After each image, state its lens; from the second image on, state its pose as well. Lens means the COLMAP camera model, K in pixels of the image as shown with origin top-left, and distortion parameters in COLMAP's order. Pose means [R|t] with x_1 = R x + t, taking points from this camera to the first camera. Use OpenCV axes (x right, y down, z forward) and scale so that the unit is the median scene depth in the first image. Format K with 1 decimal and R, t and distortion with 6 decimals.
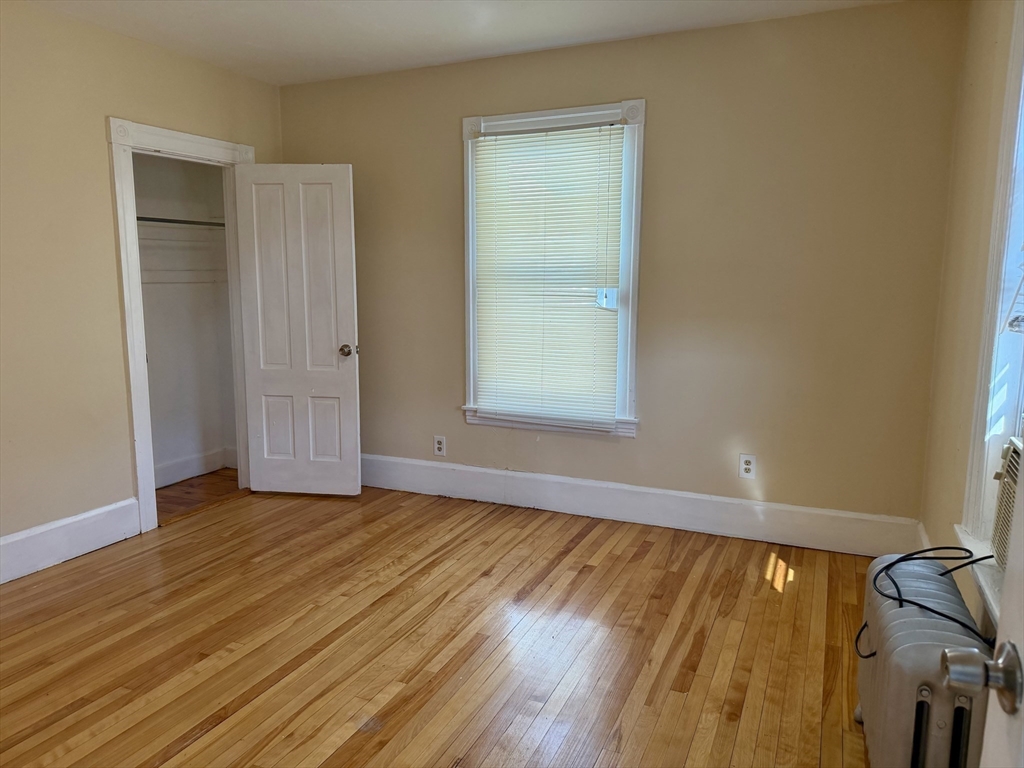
lens RADIAL K [[731.5, 0, 513.9], [0, 731.5, 377.2], [0, 0, 1]] dist [0.079590, -0.080584]
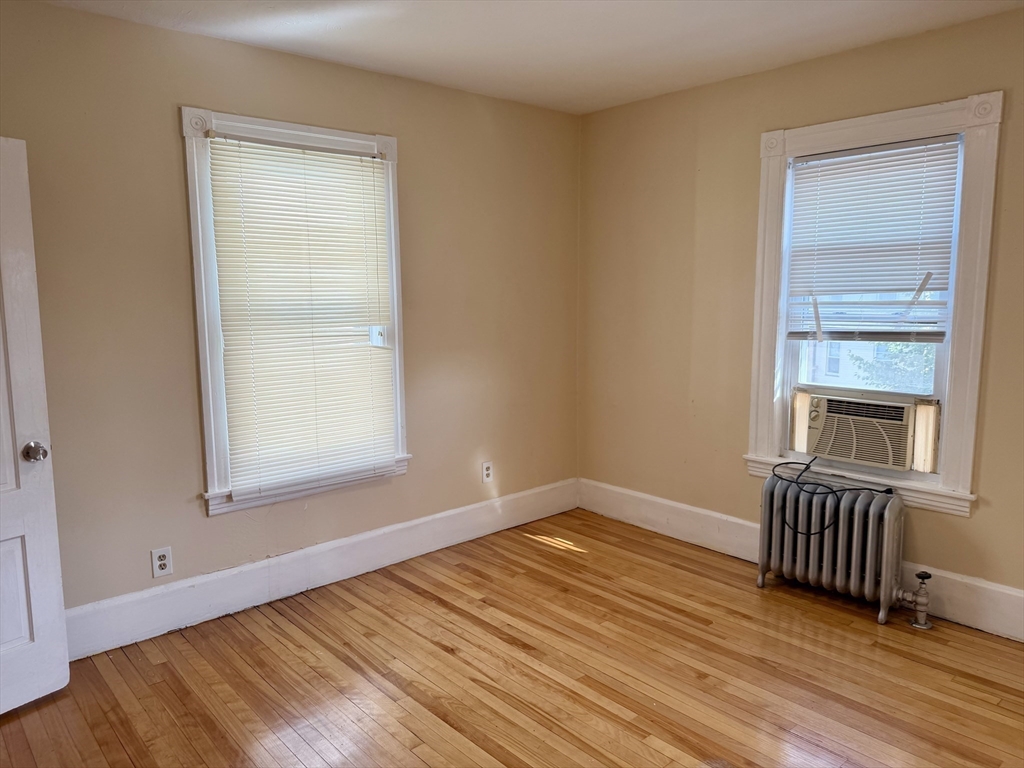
lens RADIAL K [[731.5, 0, 527.4], [0, 731.5, 370.4], [0, 0, 1]] dist [0.079590, -0.080584]
pose [[0.400457, -0.108778, 0.909836, -0.696542], [0.129367, 0.989695, 0.061386, -0.100945], [-0.907138, 0.093120, 0.410402, 0.453020]]
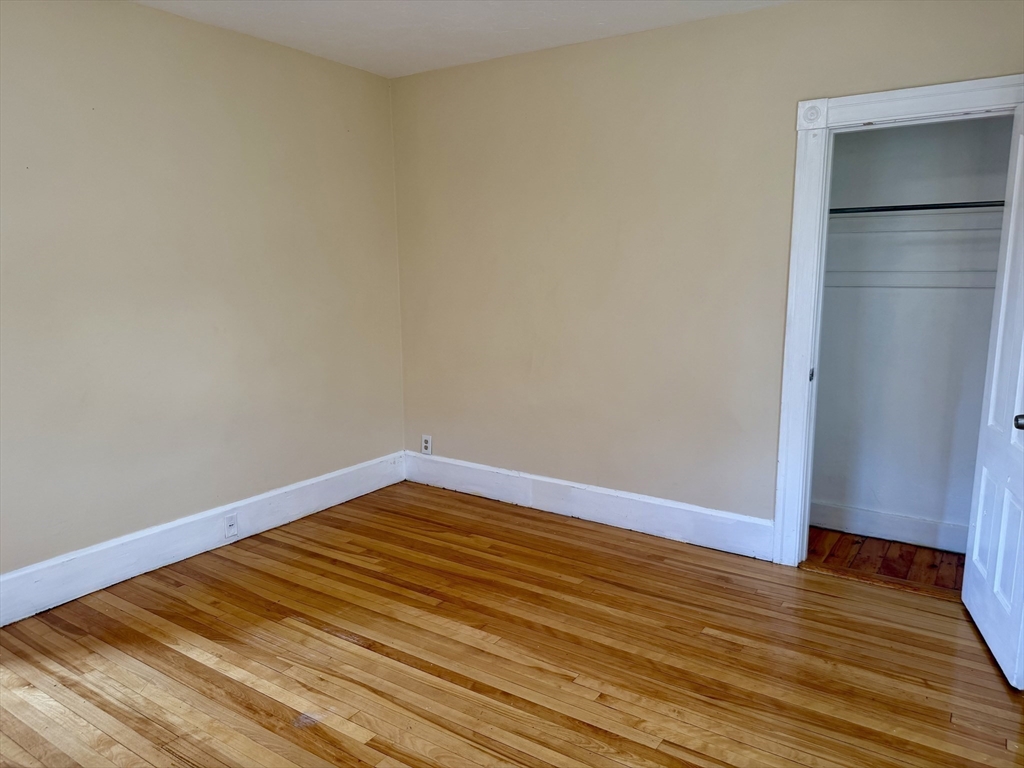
lens RADIAL K [[731.5, 0, 511.4], [0, 731.5, 380.7], [0, 0, 1]] dist [0.079590, -0.080584]
pose [[-0.174000, 0.160540, -0.971571, 0.415914], [-0.125853, 0.974906, 0.183630, -0.137494], [0.976670, 0.154226, -0.149429, 0.810794]]
